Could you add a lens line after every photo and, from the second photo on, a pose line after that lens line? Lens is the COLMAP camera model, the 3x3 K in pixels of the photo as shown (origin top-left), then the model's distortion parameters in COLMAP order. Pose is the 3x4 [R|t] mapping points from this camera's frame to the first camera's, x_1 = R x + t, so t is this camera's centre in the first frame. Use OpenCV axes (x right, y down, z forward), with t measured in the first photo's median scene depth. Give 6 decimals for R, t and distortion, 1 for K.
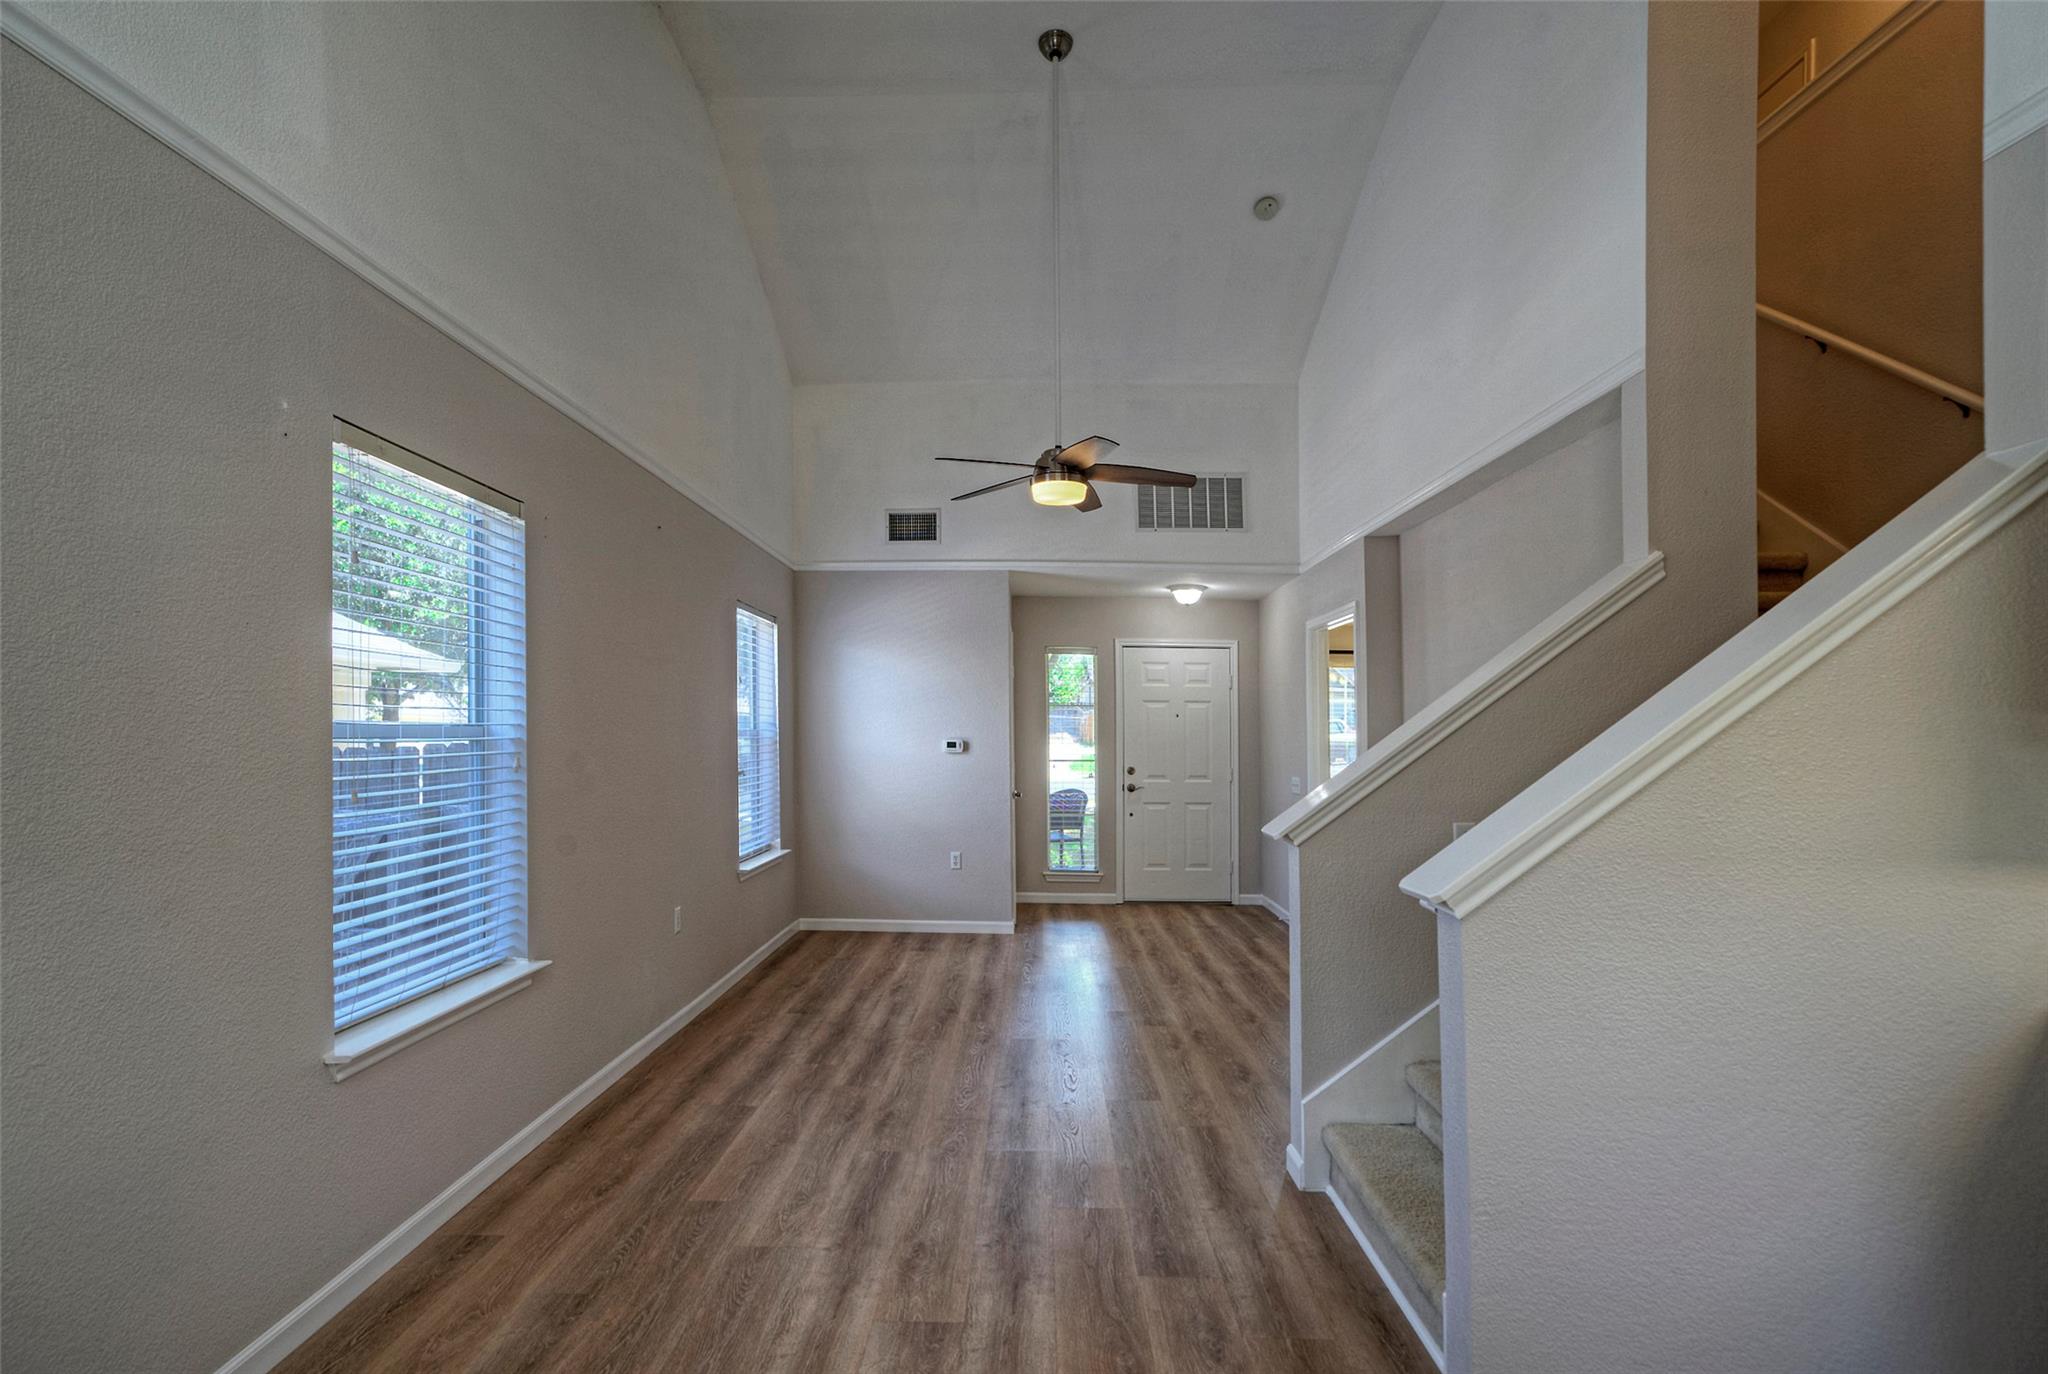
lens RADIAL K [[920.7, 0, 1015.3], [0, 920.7, 728.2], [0, 0, 1]] dist [-0.078092, 0.082460]
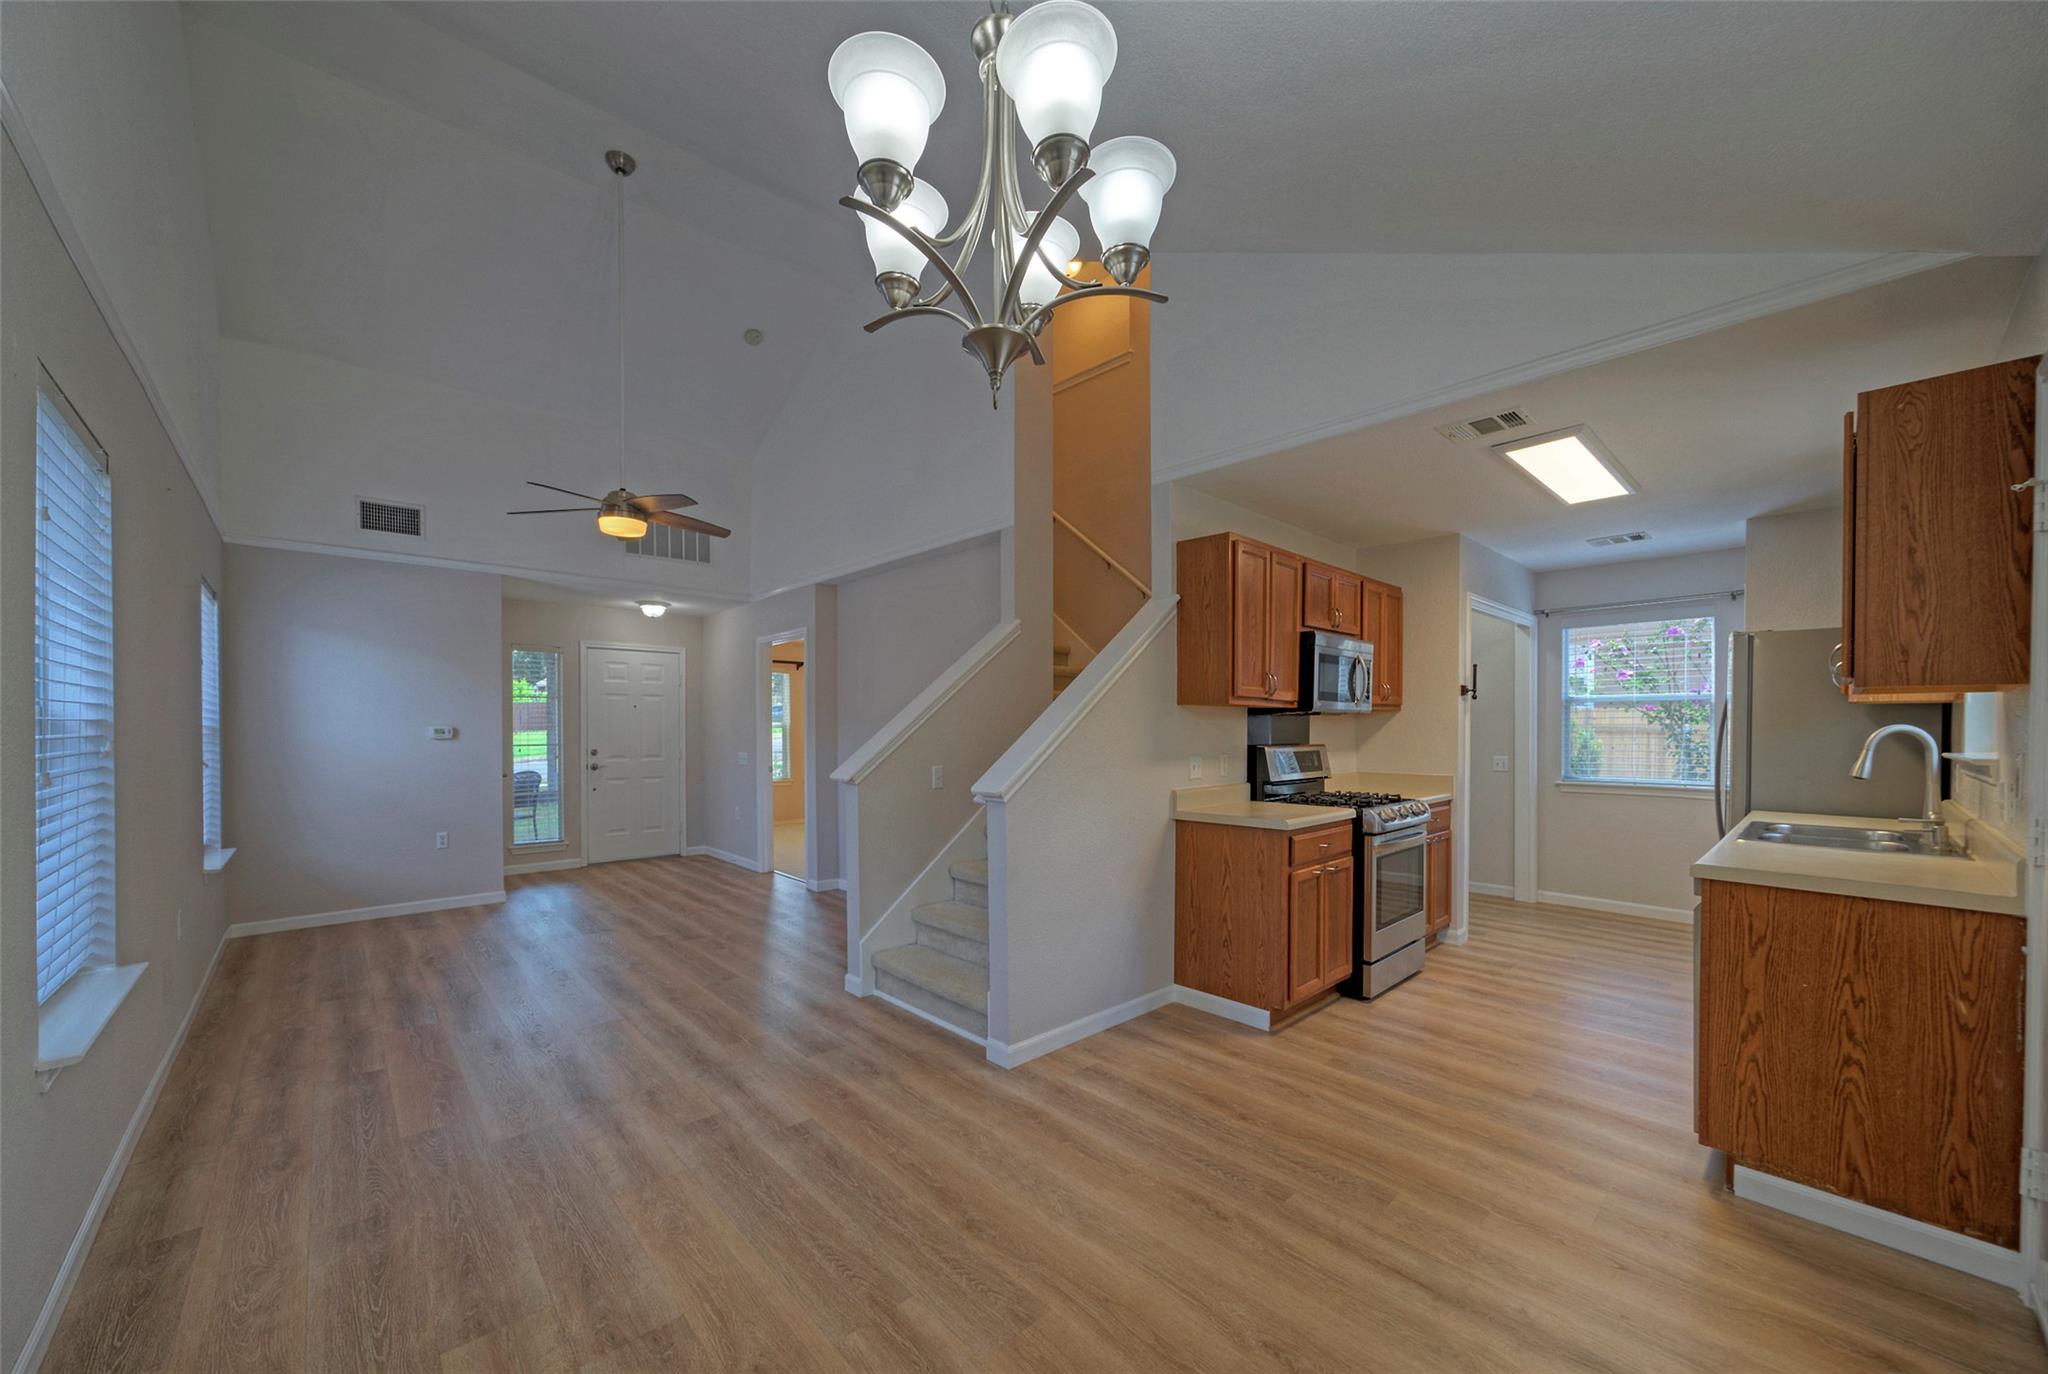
lens RADIAL K [[758.6, 0, 984.8], [0, 758.6, 720.4], [0, 0, 1]] dist [0.000415, -0.000353]
pose [[0.739085, -0.005175, 0.673593, -0.247150], [0.004921, 0.999985, 0.002284, 0.007794], [-0.673595, 0.001627, 0.739099, -0.088435]]
